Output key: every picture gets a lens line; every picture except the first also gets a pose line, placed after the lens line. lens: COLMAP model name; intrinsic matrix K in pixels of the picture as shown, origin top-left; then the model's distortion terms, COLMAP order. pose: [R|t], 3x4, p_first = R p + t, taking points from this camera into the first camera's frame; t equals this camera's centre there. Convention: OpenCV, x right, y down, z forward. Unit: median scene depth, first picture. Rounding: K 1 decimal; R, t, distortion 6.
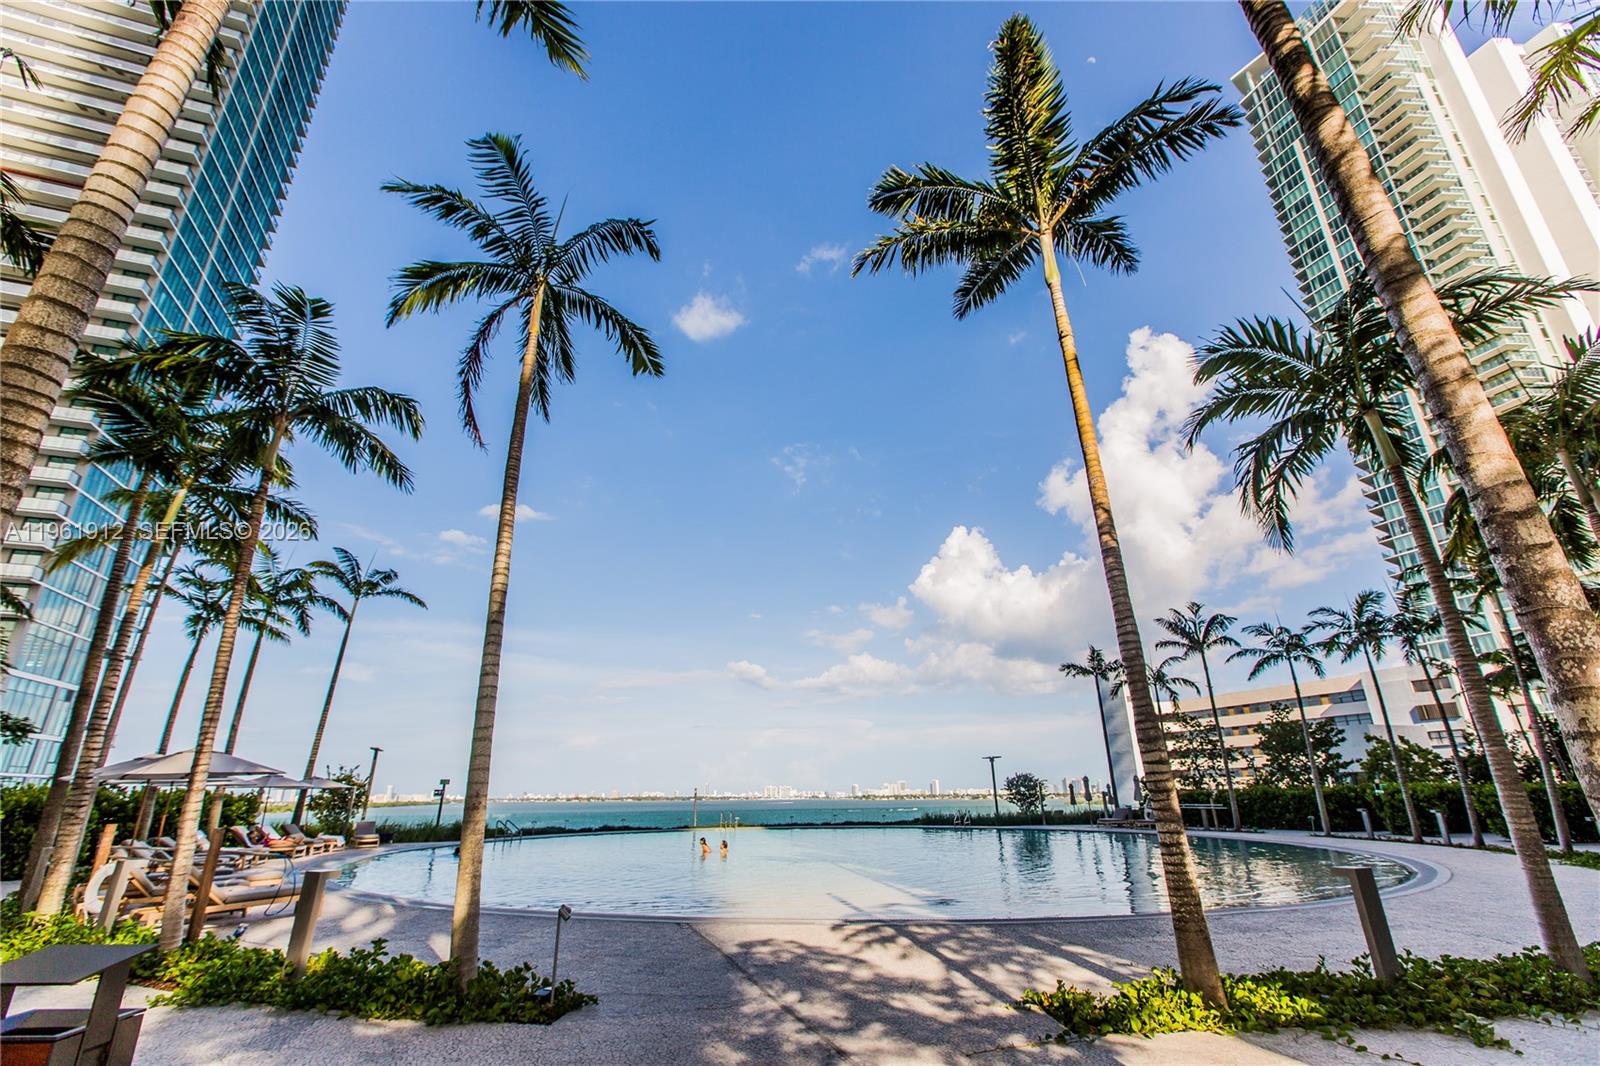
lens RADIAL K [[716.1, 0, 789.0], [0, 716.1, 527.2], [0, 0, 1]] dist [0.009819, -0.001042]
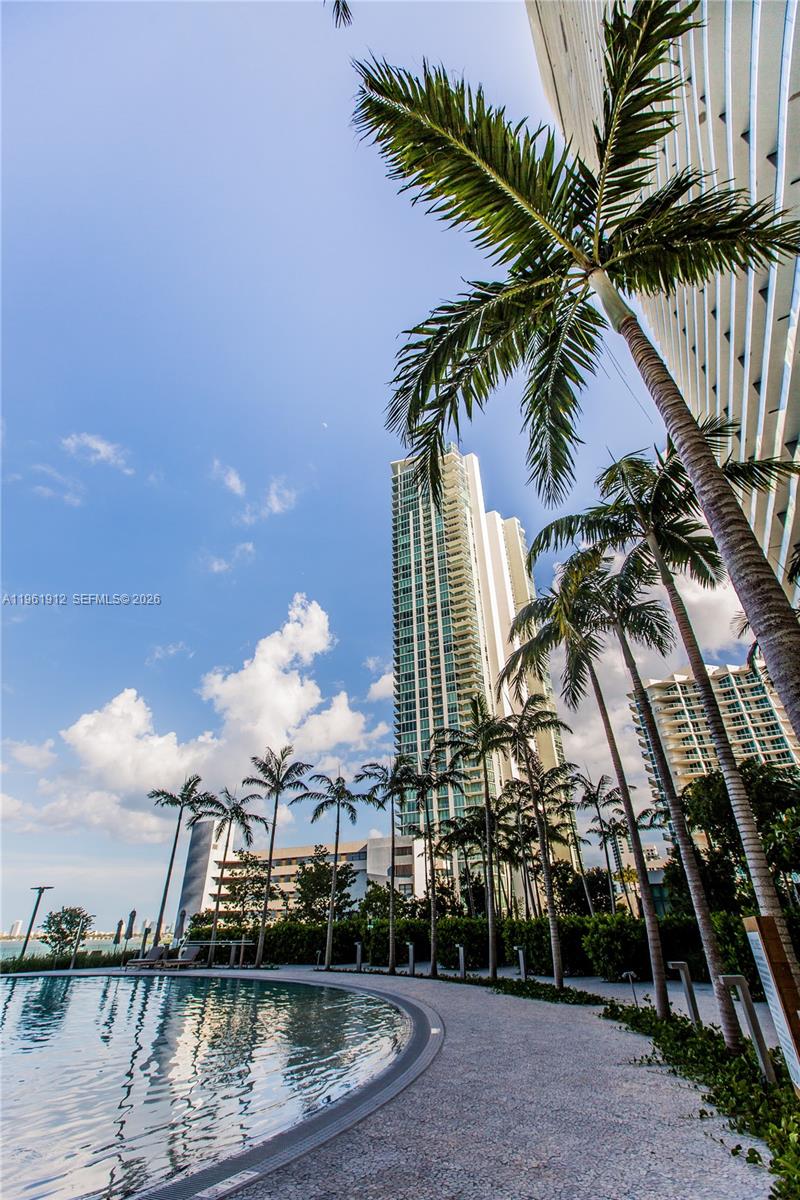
lens RADIAL K [[537.1, 0, 397.1], [0, 537.1, 606.7], [0, 0, 1]] dist [0.009819, -0.001042]
pose [[0.745484, 0.344137, 0.570810, 0.109701], [-0.229369, 0.936548, -0.265080, 0.068110], [-0.625815, 0.066687, 0.777116, 0.170030]]
